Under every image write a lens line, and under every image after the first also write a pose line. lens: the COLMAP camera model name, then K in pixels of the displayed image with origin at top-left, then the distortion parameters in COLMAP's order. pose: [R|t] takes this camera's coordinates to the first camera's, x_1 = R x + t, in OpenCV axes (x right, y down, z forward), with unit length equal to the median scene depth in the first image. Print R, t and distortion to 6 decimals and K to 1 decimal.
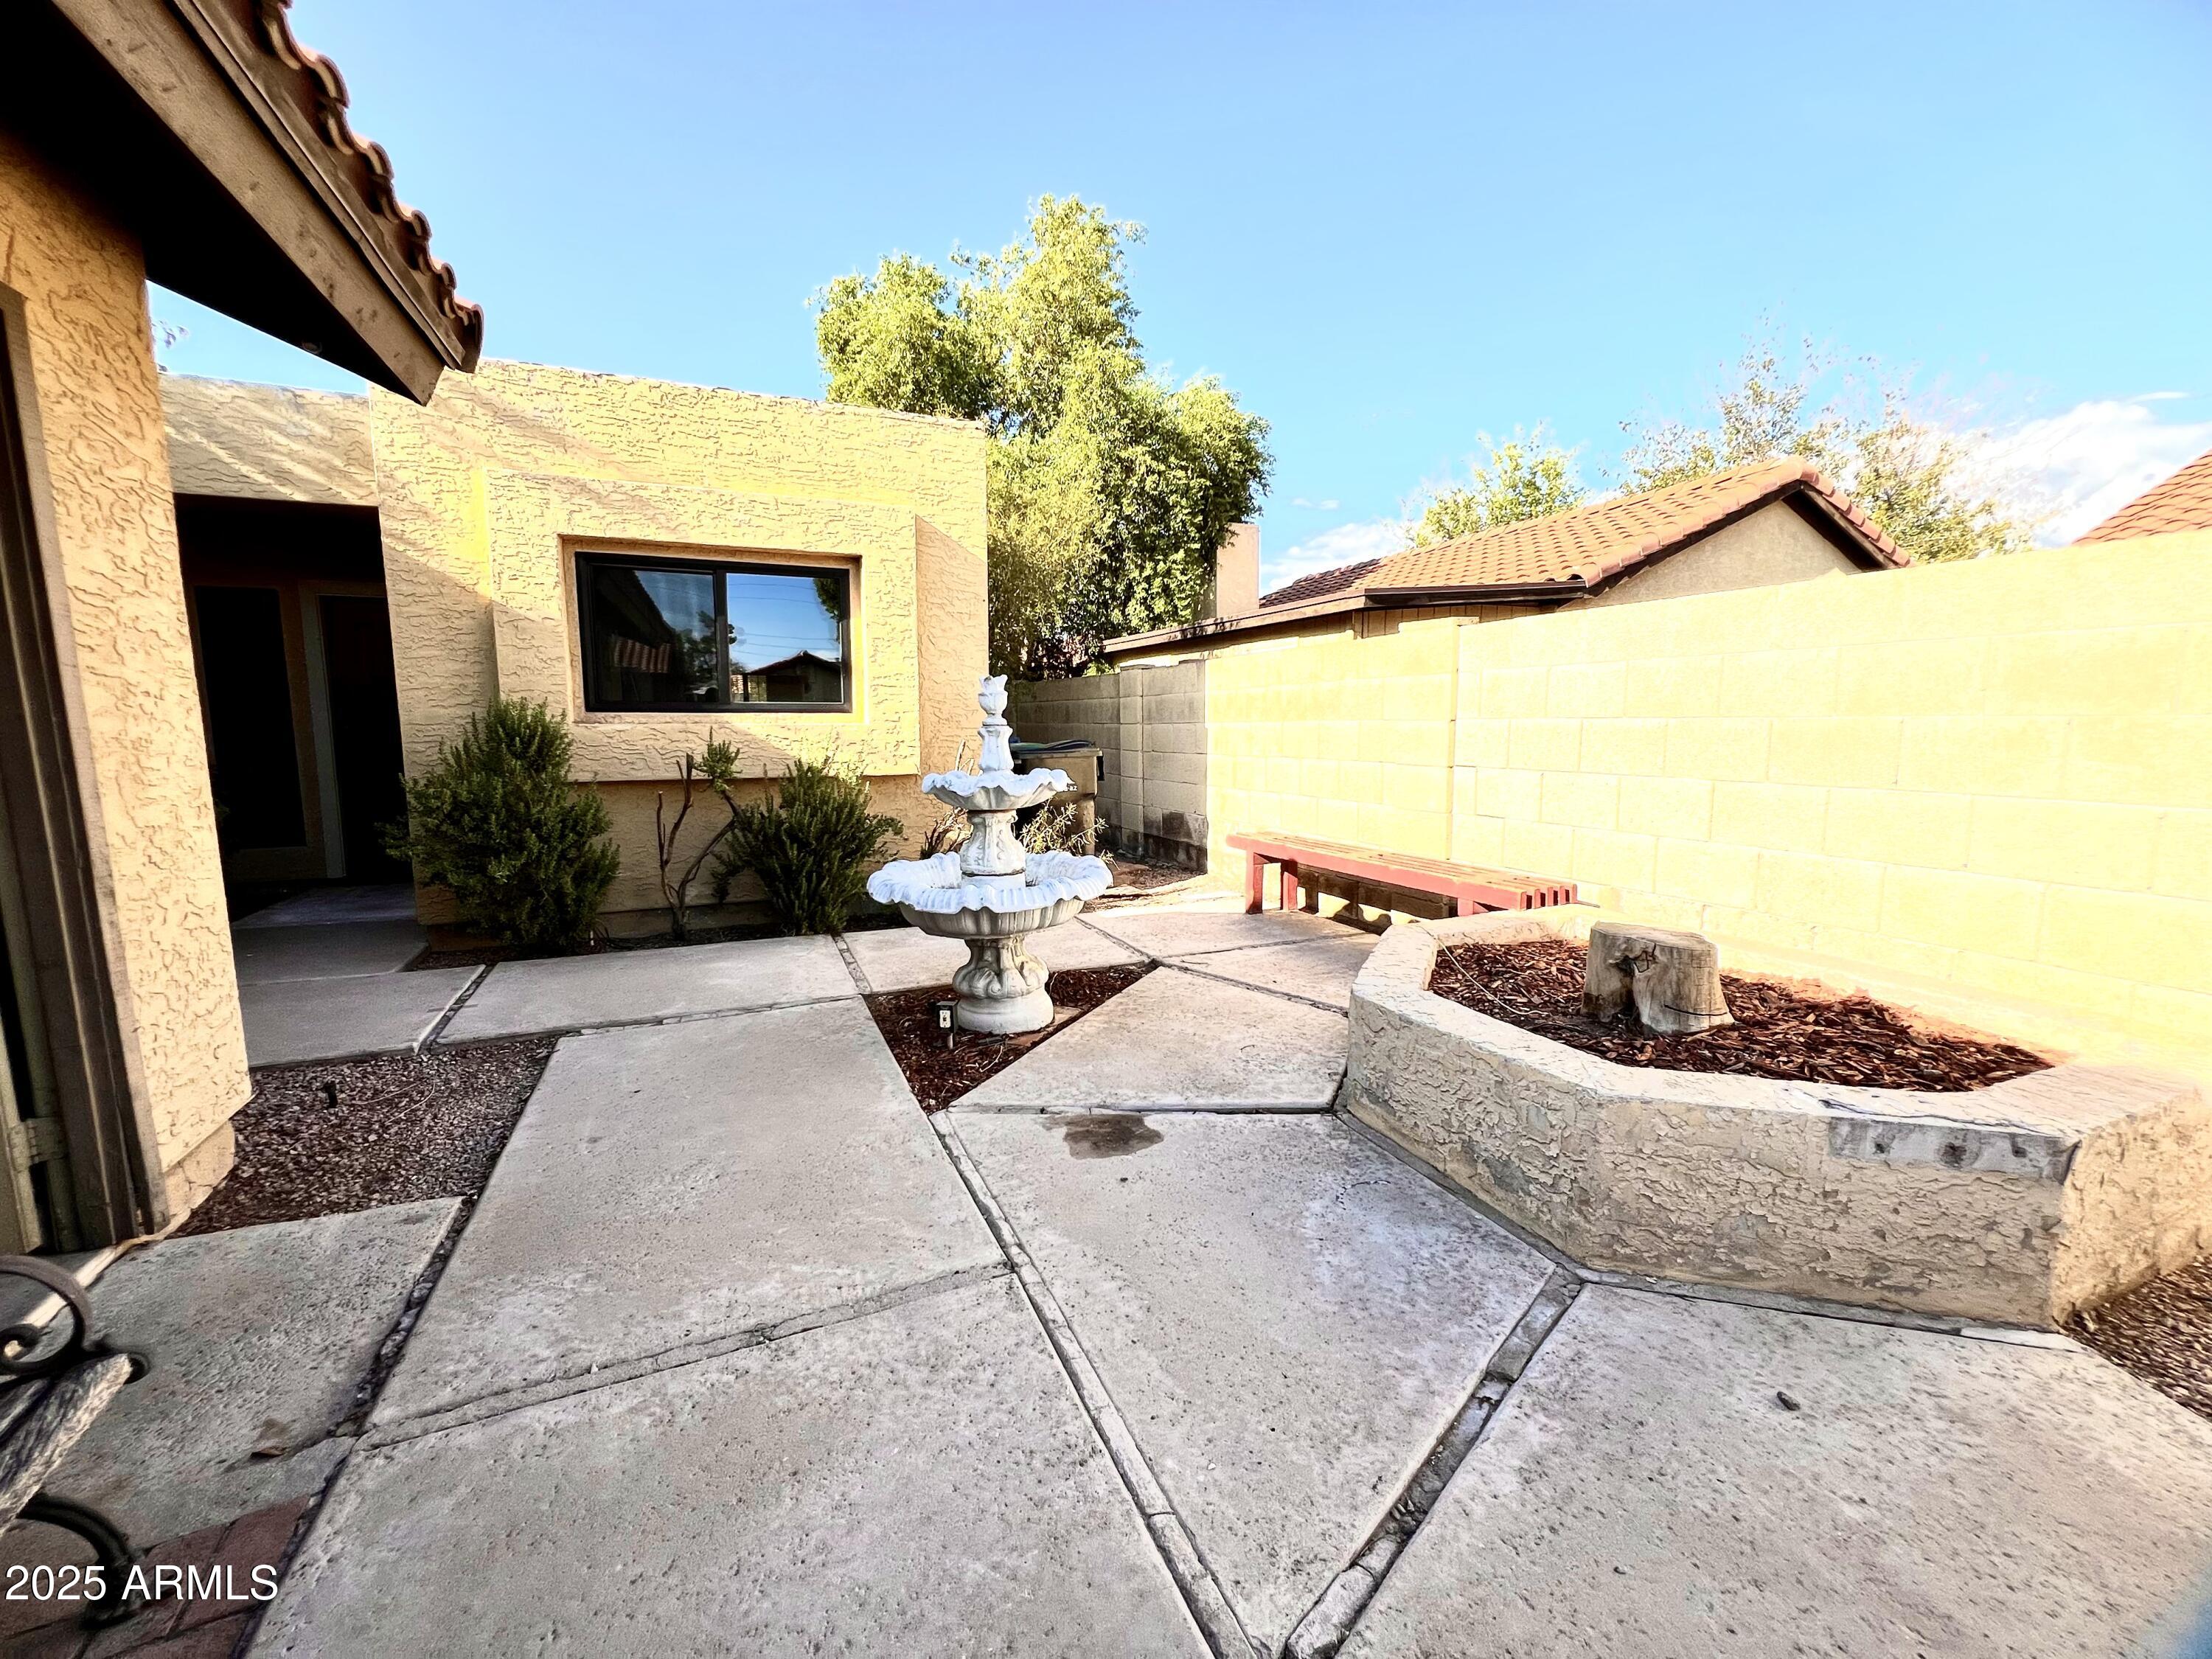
lens RADIAL K [[887.9, 0, 1111.9], [0, 887.9, 831.4], [0, 0, 1]] dist [-0.000409, 0.000007]
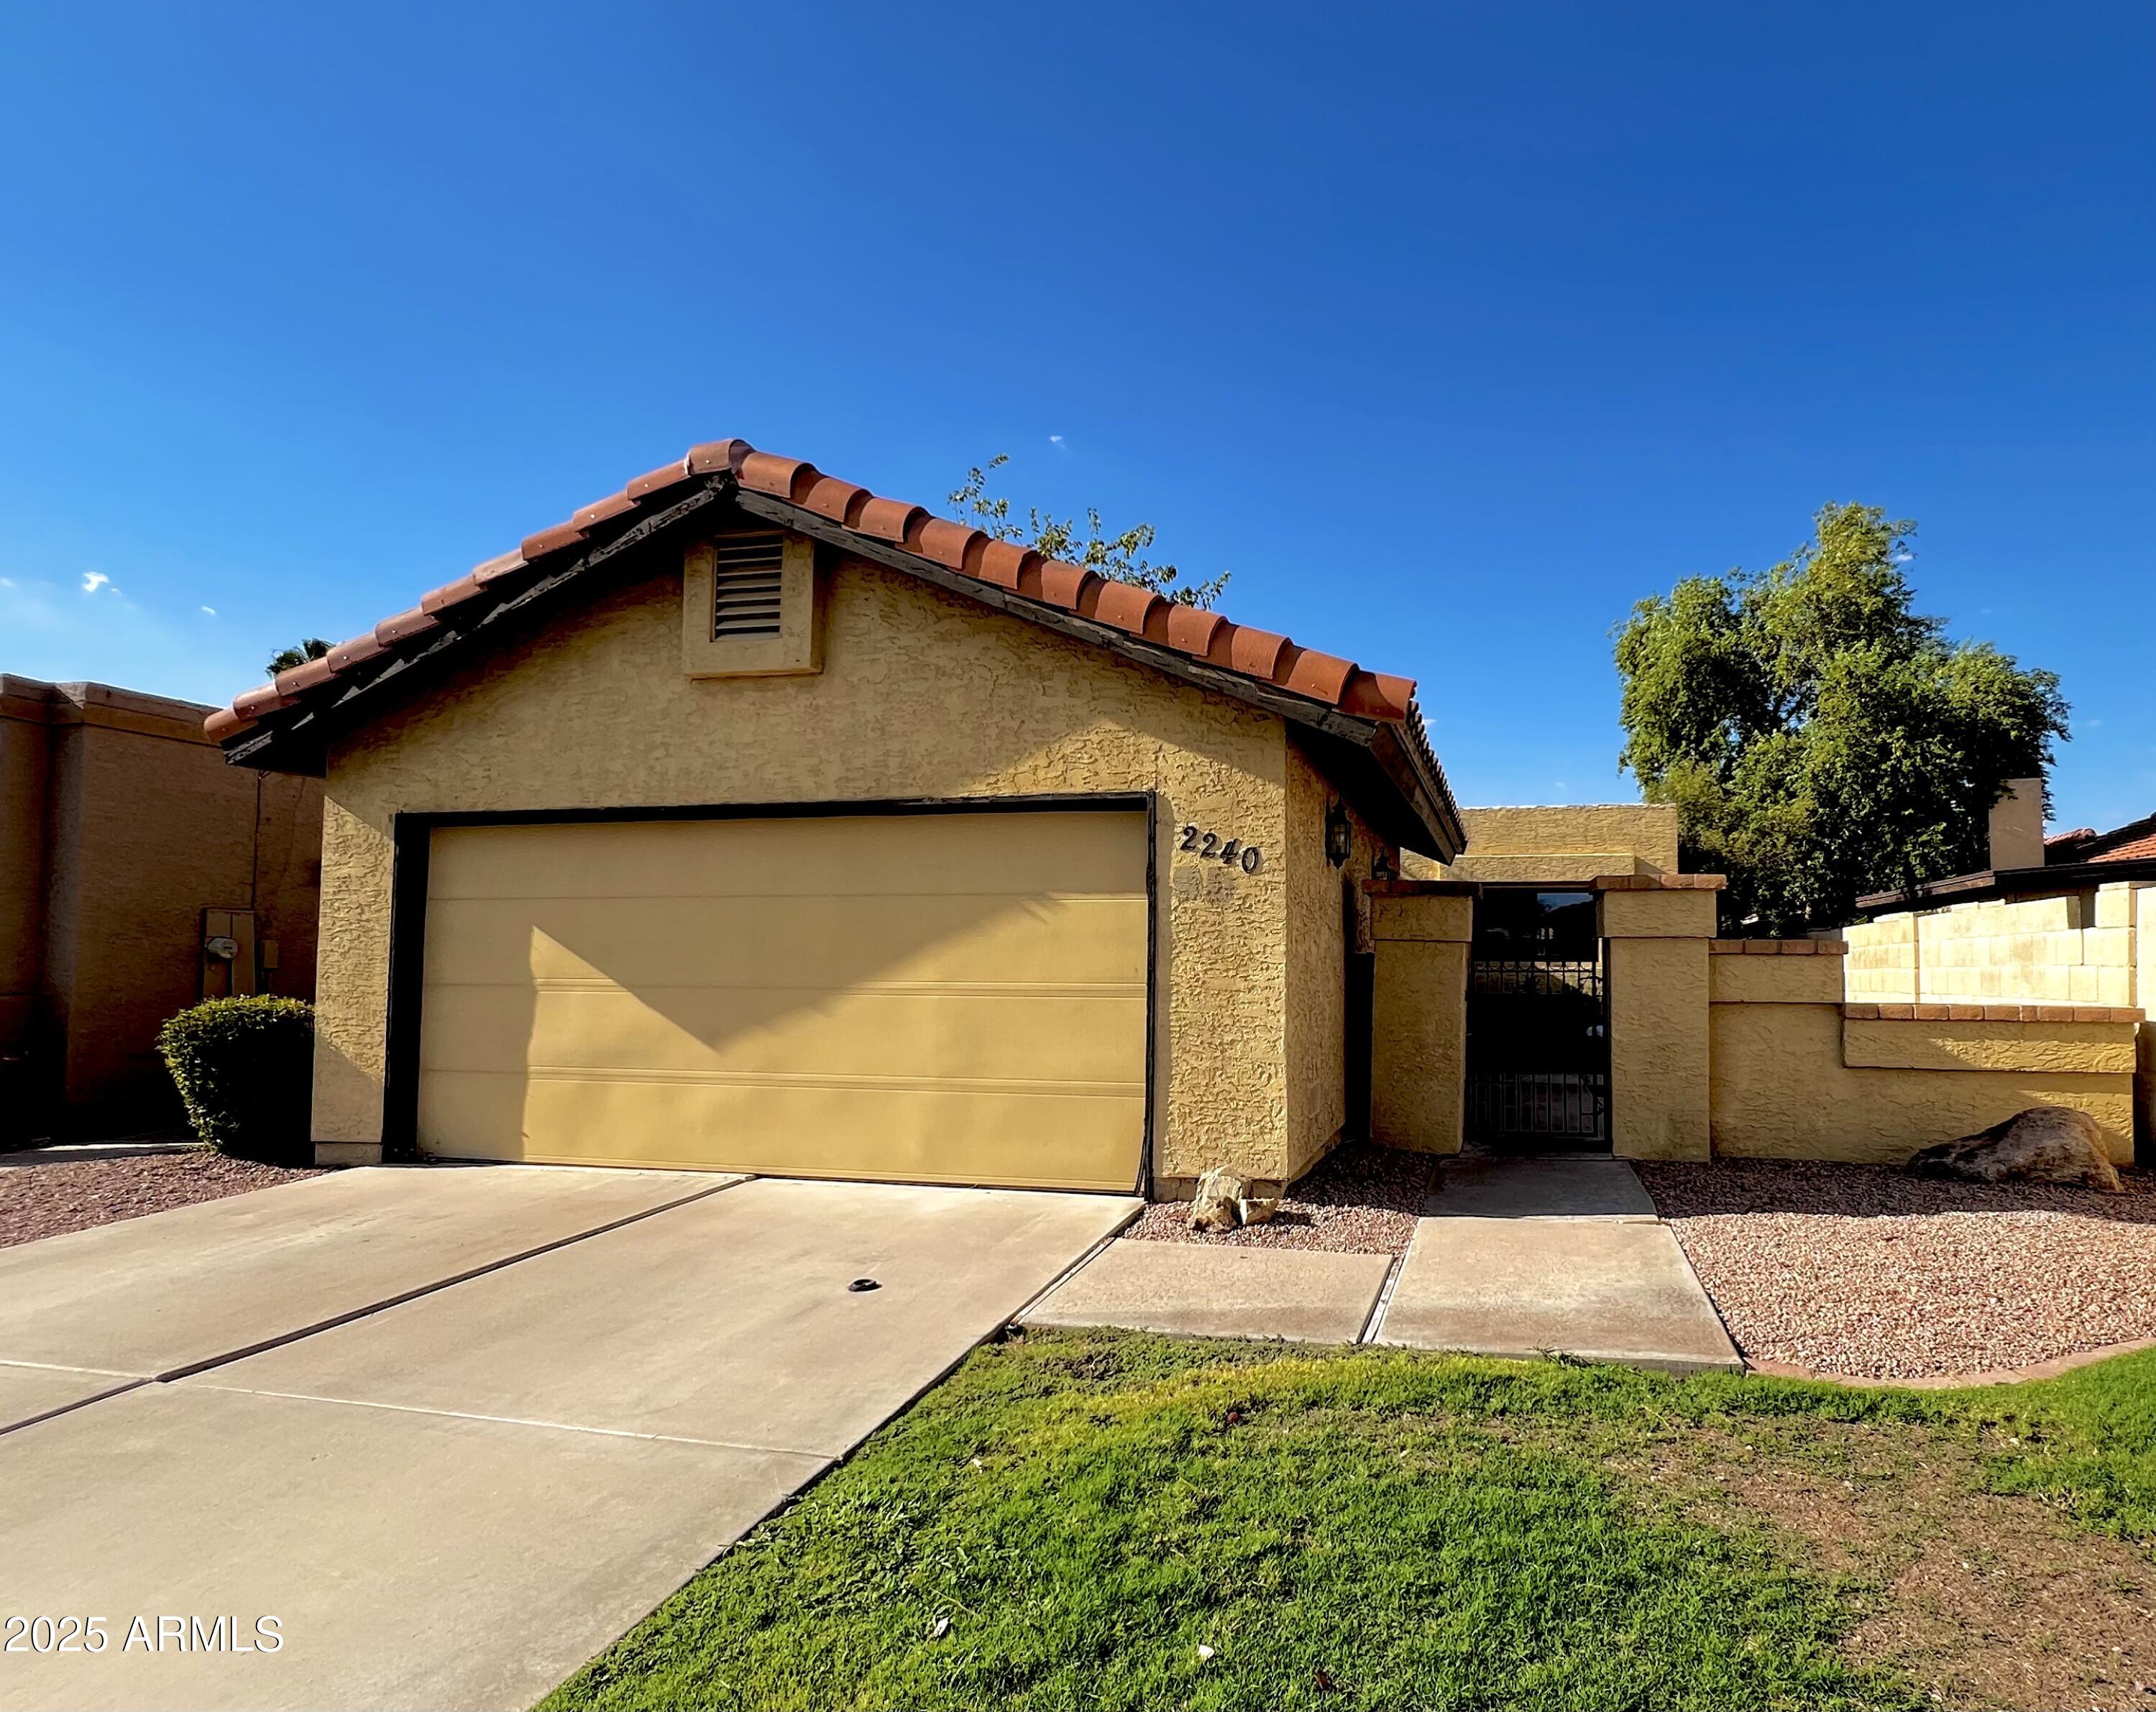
lens RADIAL K [[1555.3, 0, 1080.2], [0, 1555.3, 856.1], [0, 0, 1]] dist [-0.009849, -0.002941]
pose [[0.771312, -0.039231, -0.635247, 0.482211], [-0.089605, 0.981464, -0.169410, 0.152579], [0.630118, 0.187589, 0.753499, -1.112851]]
